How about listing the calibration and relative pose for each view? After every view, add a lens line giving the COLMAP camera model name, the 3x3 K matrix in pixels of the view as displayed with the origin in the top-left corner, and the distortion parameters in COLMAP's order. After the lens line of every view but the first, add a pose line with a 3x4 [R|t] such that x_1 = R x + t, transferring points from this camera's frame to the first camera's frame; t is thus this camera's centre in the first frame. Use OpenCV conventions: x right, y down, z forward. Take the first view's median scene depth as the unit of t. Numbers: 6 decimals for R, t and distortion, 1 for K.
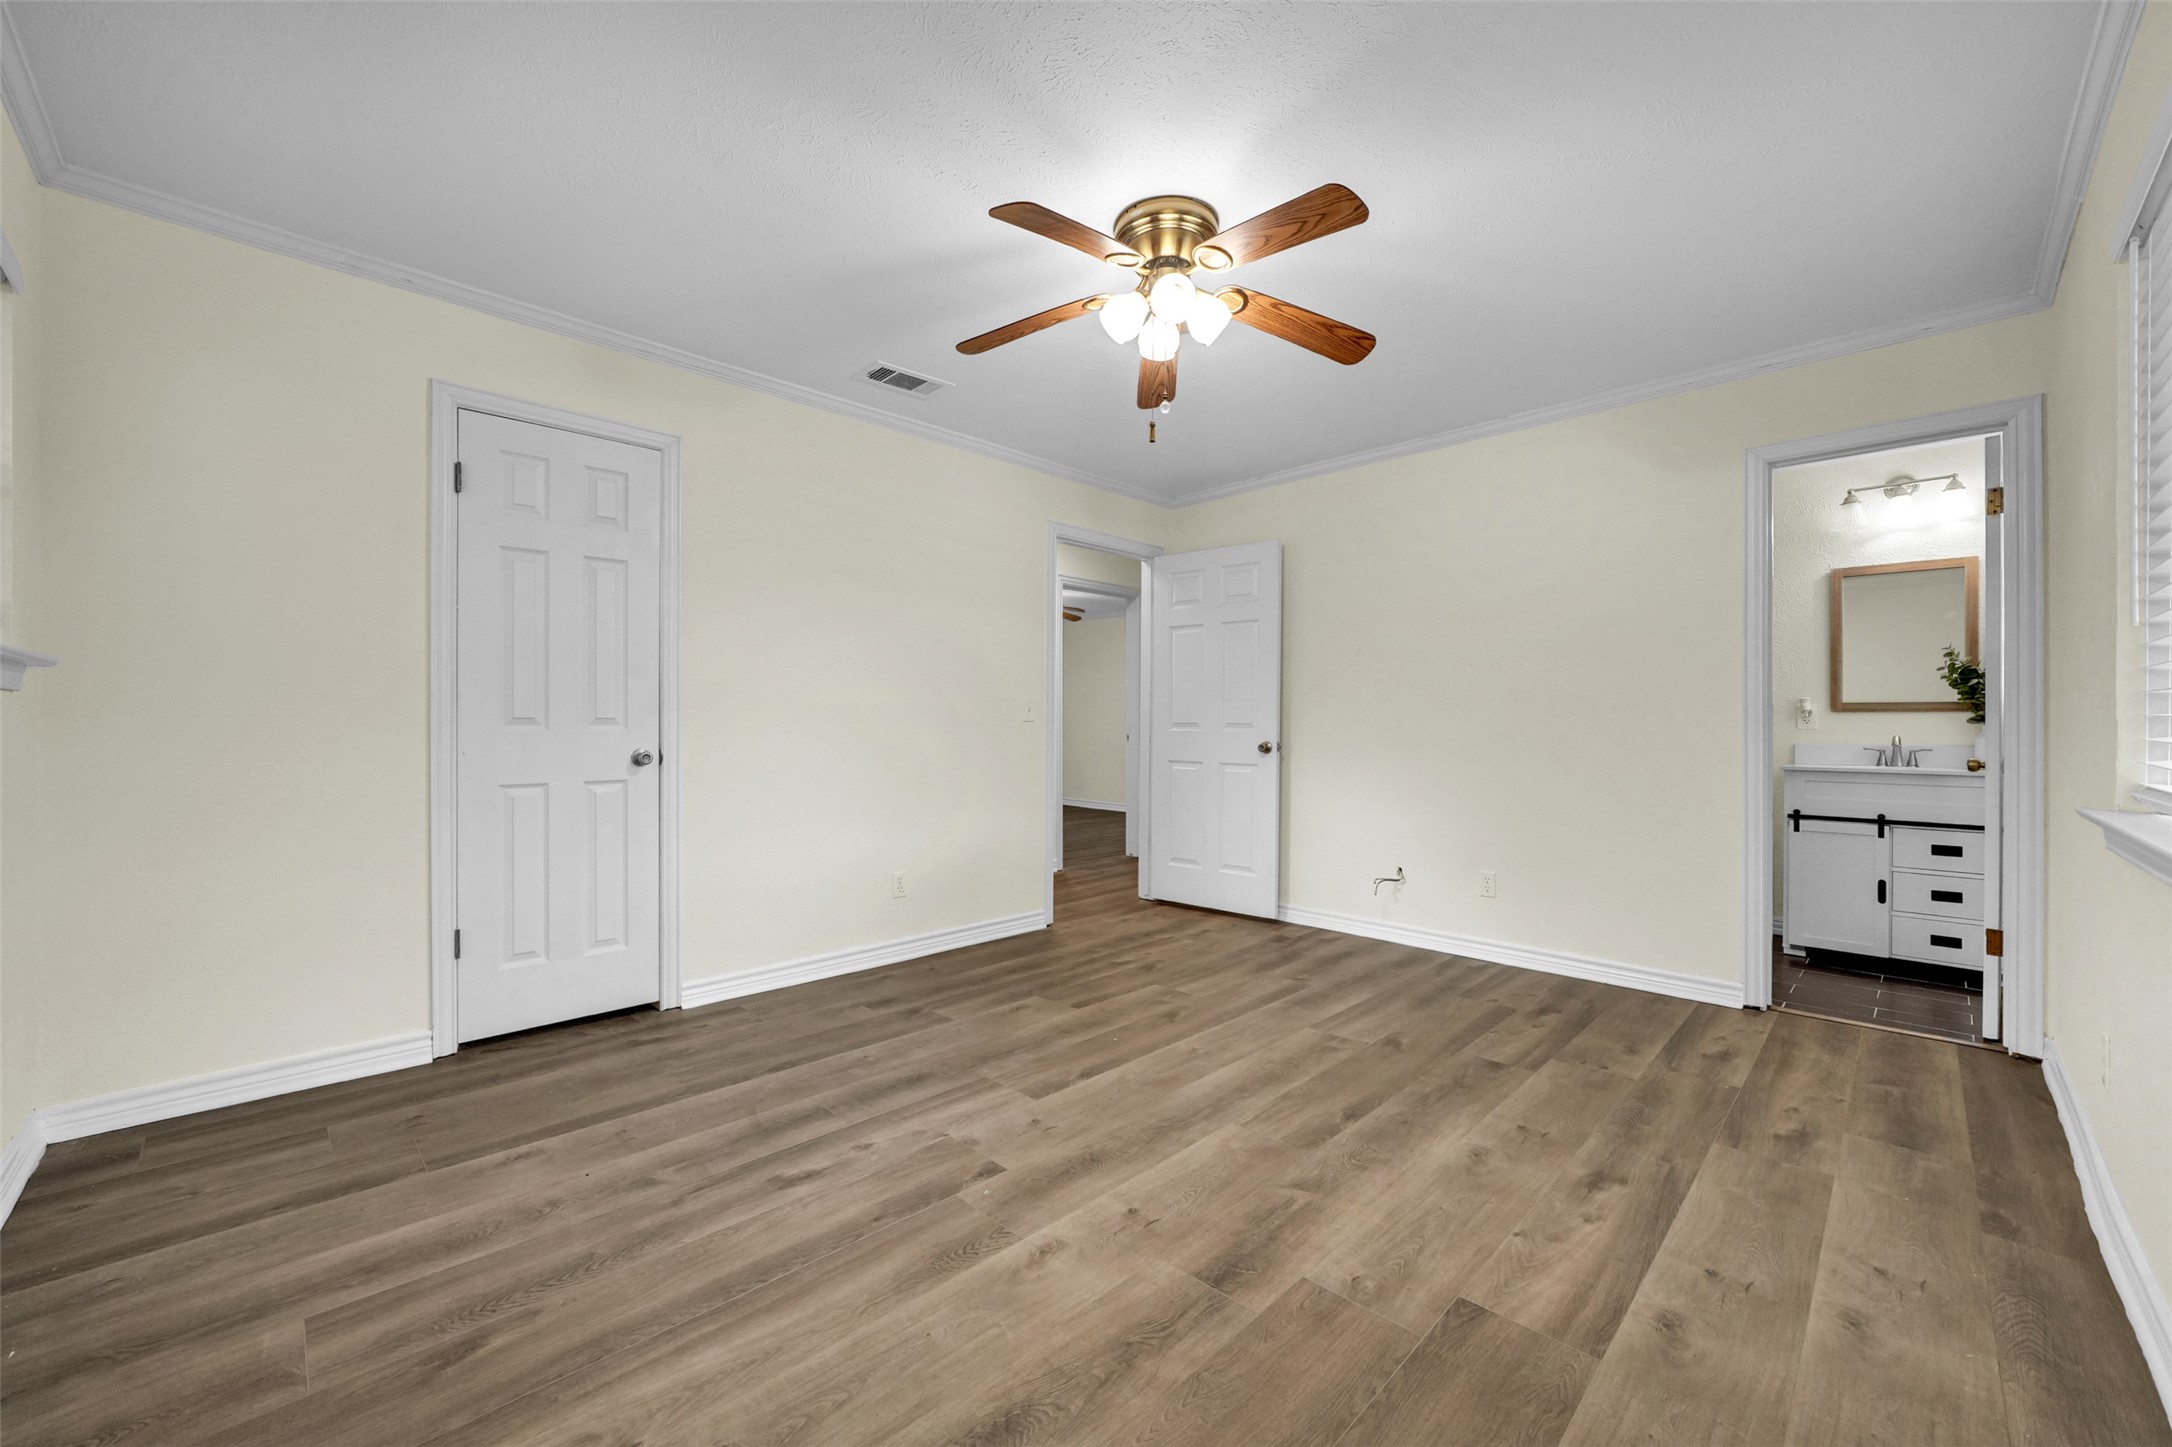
lens RADIAL K [[879.9, 0, 1073.3], [0, 879.9, 726.8], [0, 0, 1]] dist [0.000943, 0.000472]
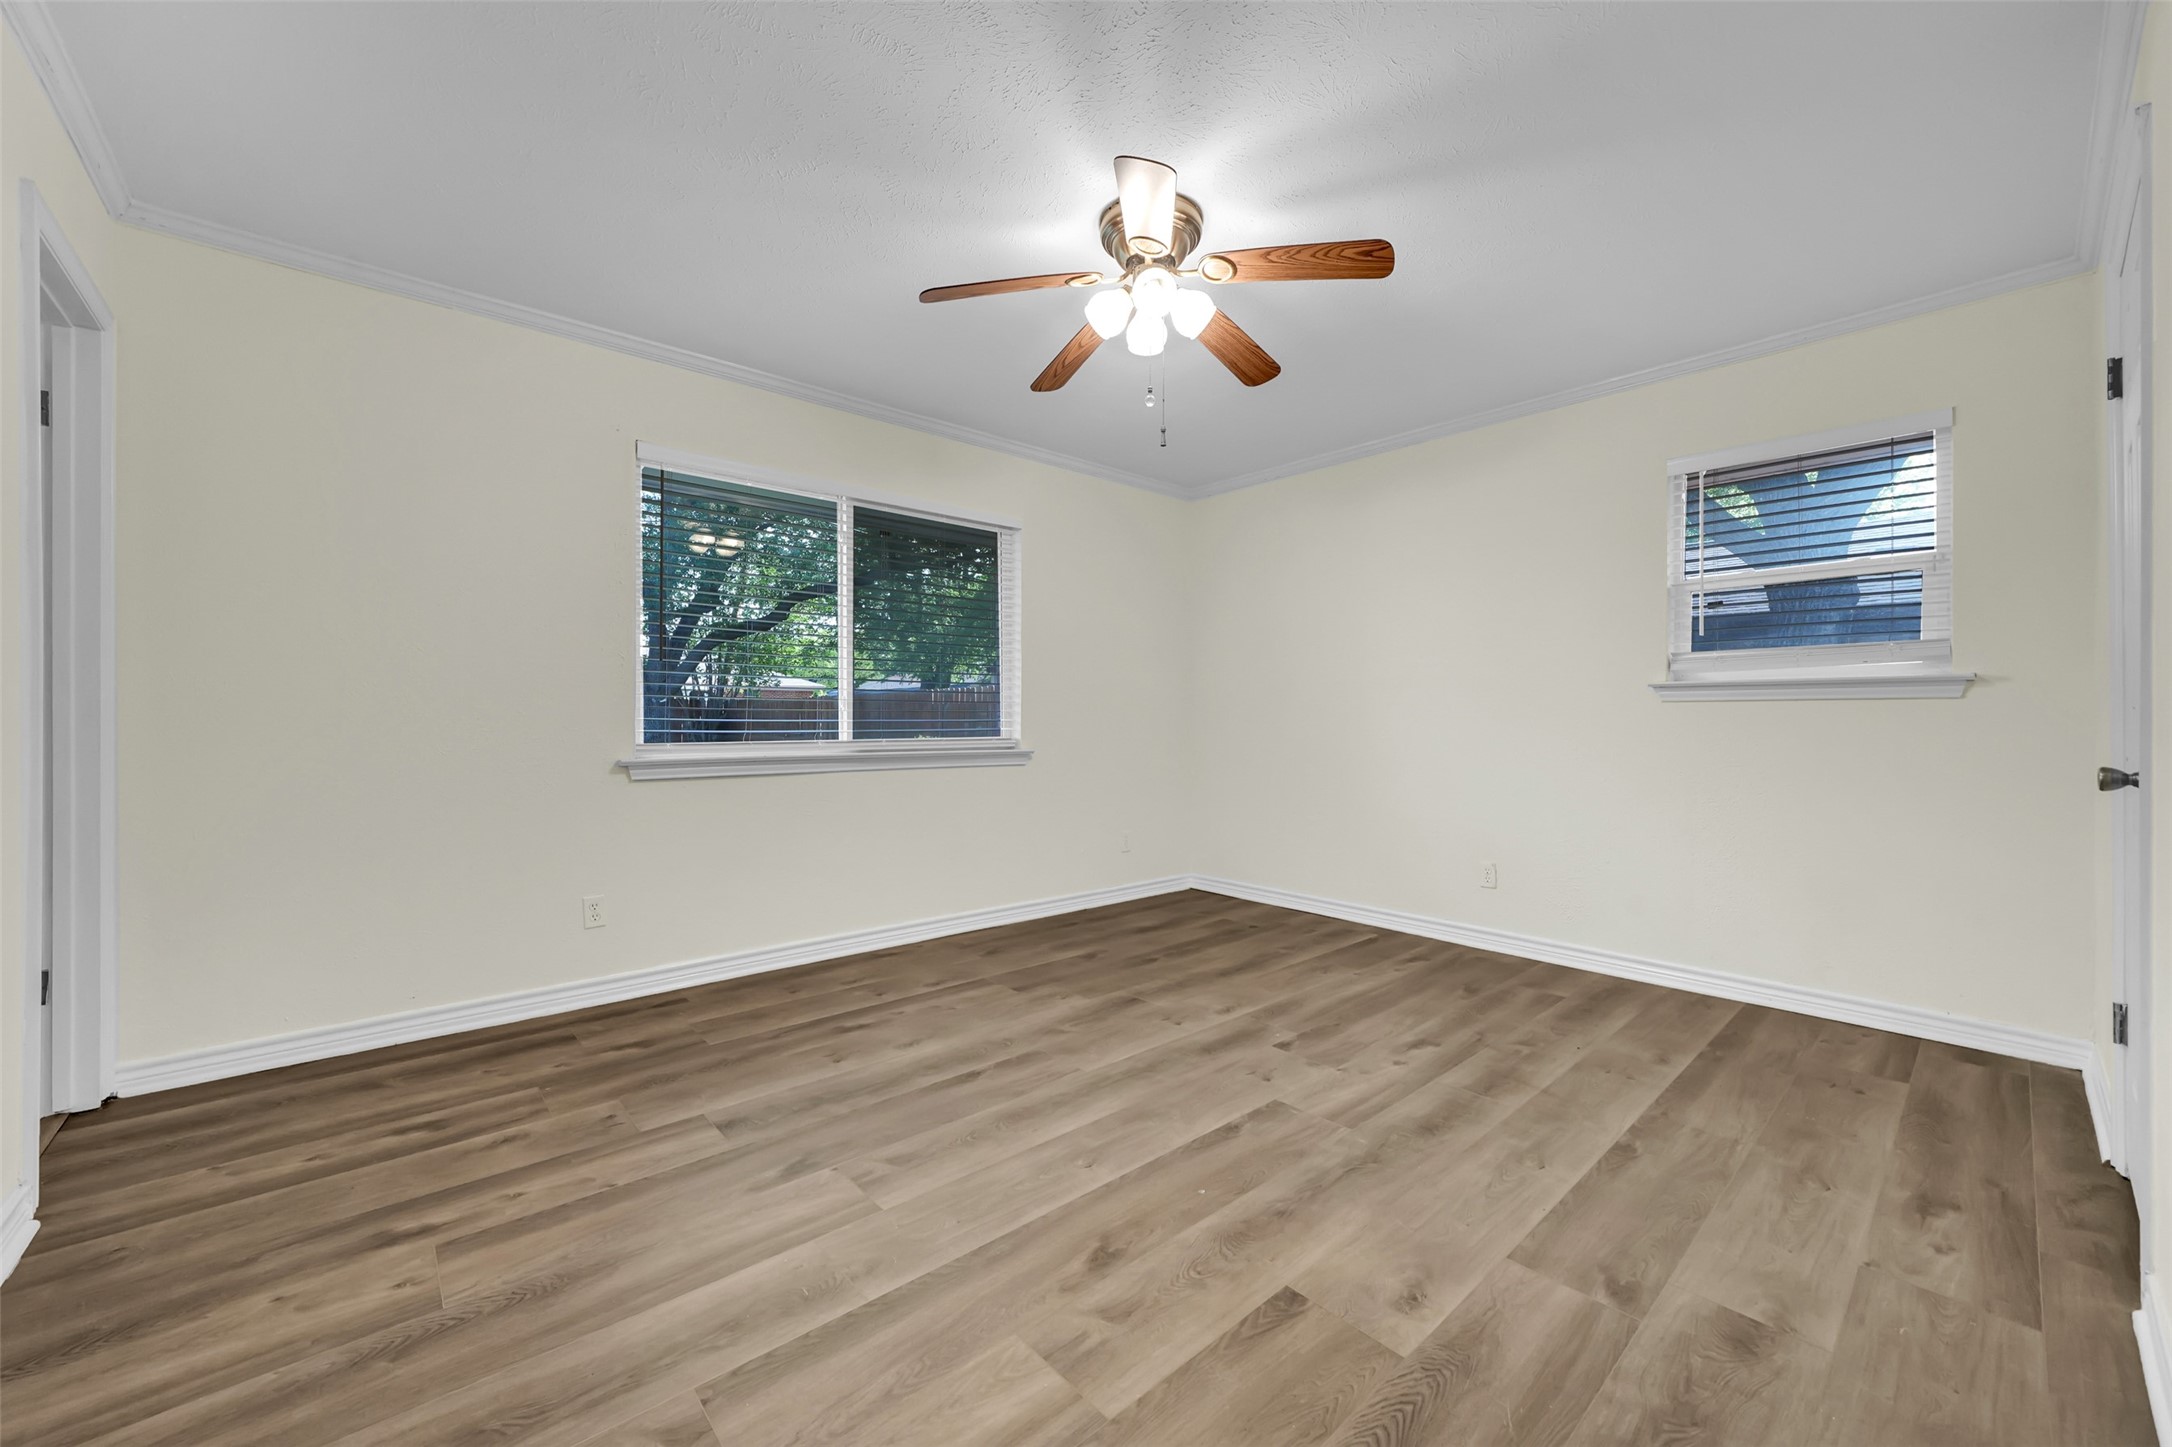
lens RADIAL K [[879.9, 0, 1073.3], [0, 879.9, 726.8], [0, 0, 1]] dist [0.000943, 0.000472]
pose [[-0.998494, -0.008935, 0.054127, 0.128948], [-0.008636, 0.999946, 0.005771, 0.008069], [-0.054176, 0.005295, -0.998517, 1.924285]]
